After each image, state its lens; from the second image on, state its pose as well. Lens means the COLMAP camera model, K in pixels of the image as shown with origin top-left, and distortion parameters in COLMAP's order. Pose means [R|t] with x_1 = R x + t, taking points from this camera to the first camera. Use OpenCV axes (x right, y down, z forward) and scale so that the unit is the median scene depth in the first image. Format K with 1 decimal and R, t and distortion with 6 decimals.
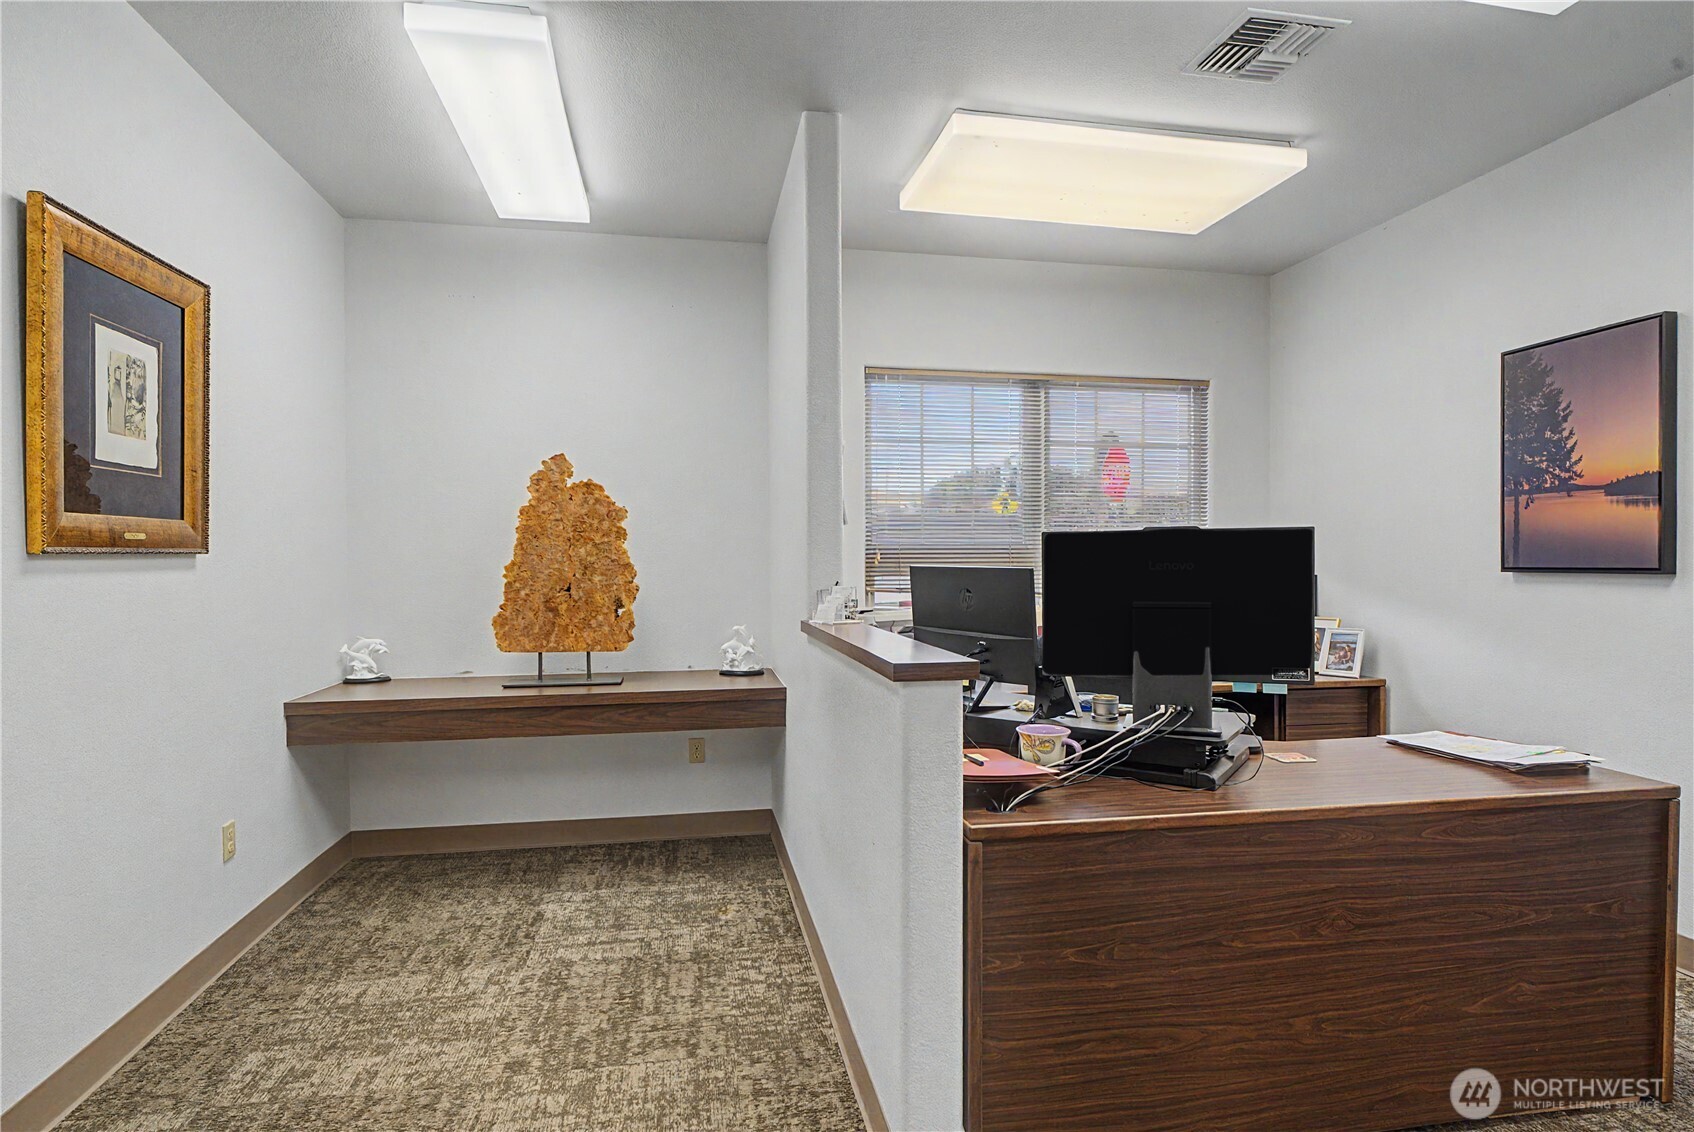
lens RADIAL K [[838.8, 0, 847.9], [0, 838.8, 641.7], [0, 0, 1]] dist [-0.000798, 0.000836]
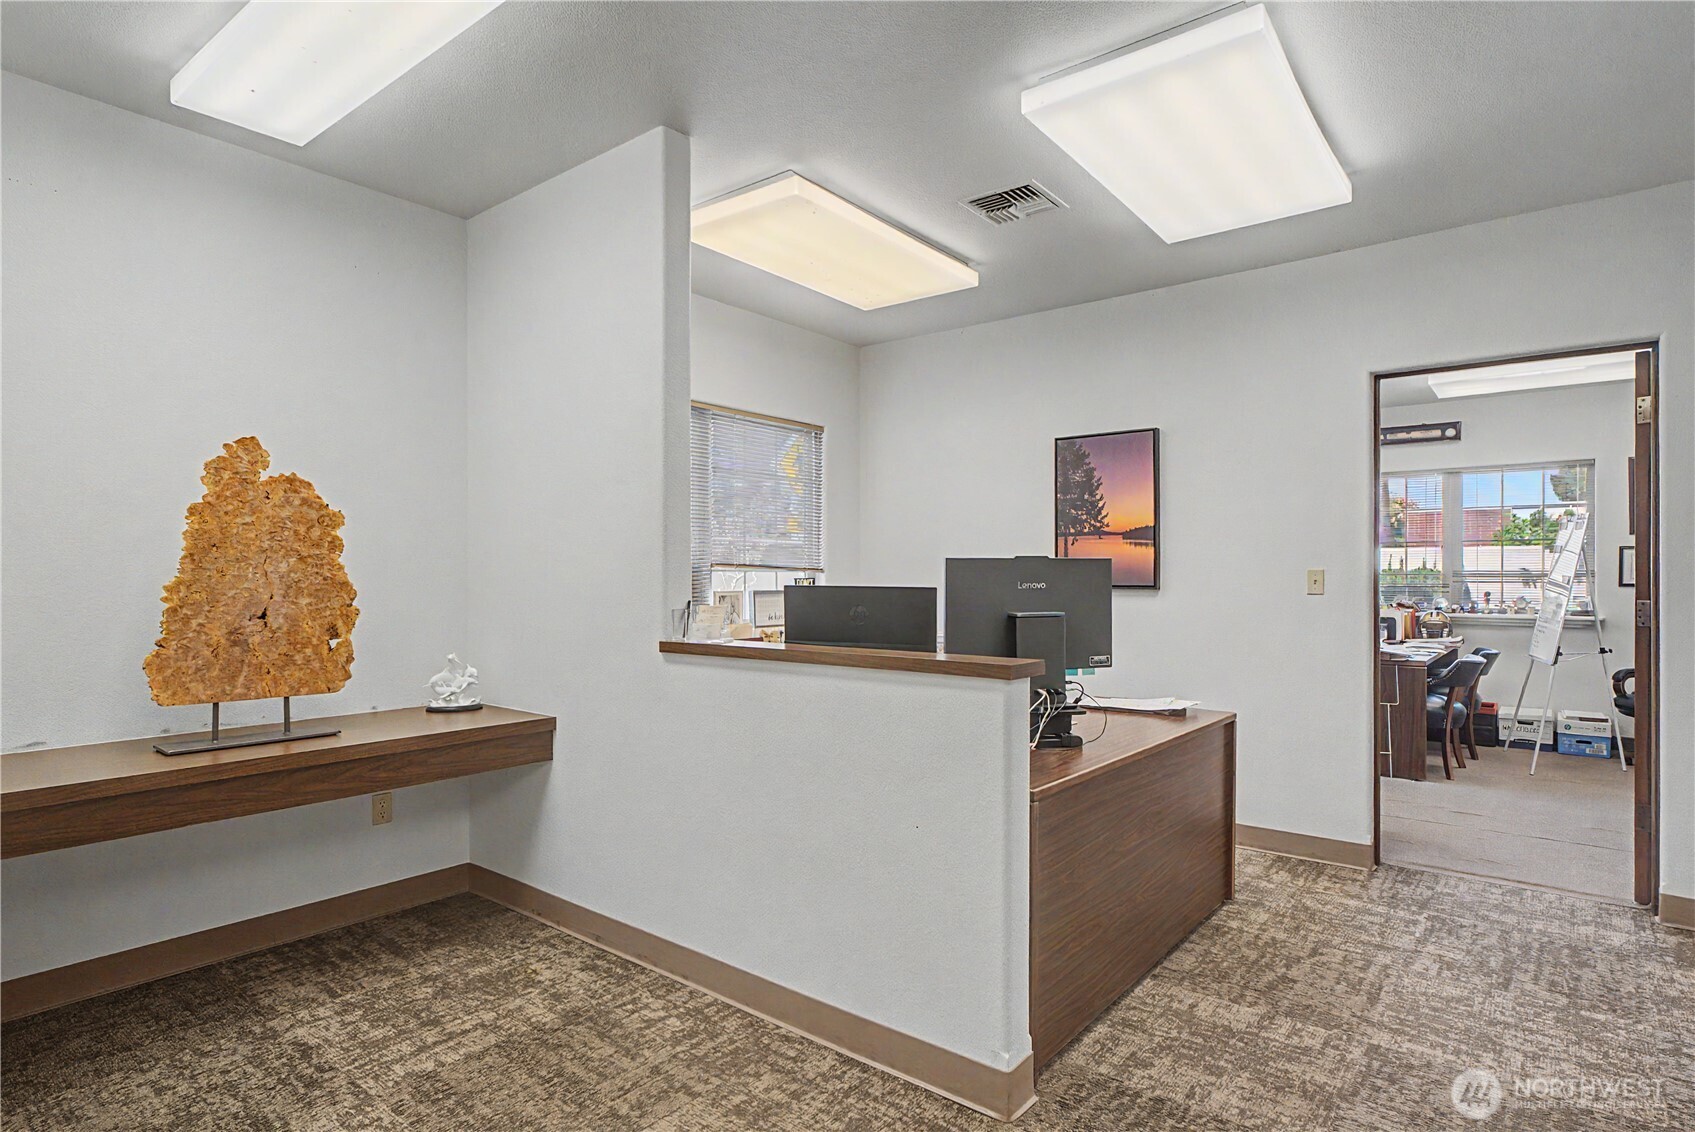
lens RADIAL K [[845.1, 0, 843.4], [0, 845.1, 652.8], [0, 0, 1]] dist [0.002618, 0.000539]
pose [[0.784190, -0.050967, 0.618424, -0.404903], [0.055637, 0.998382, 0.011730, -0.009271], [-0.618021, 0.025209, 0.785757, 0.078269]]
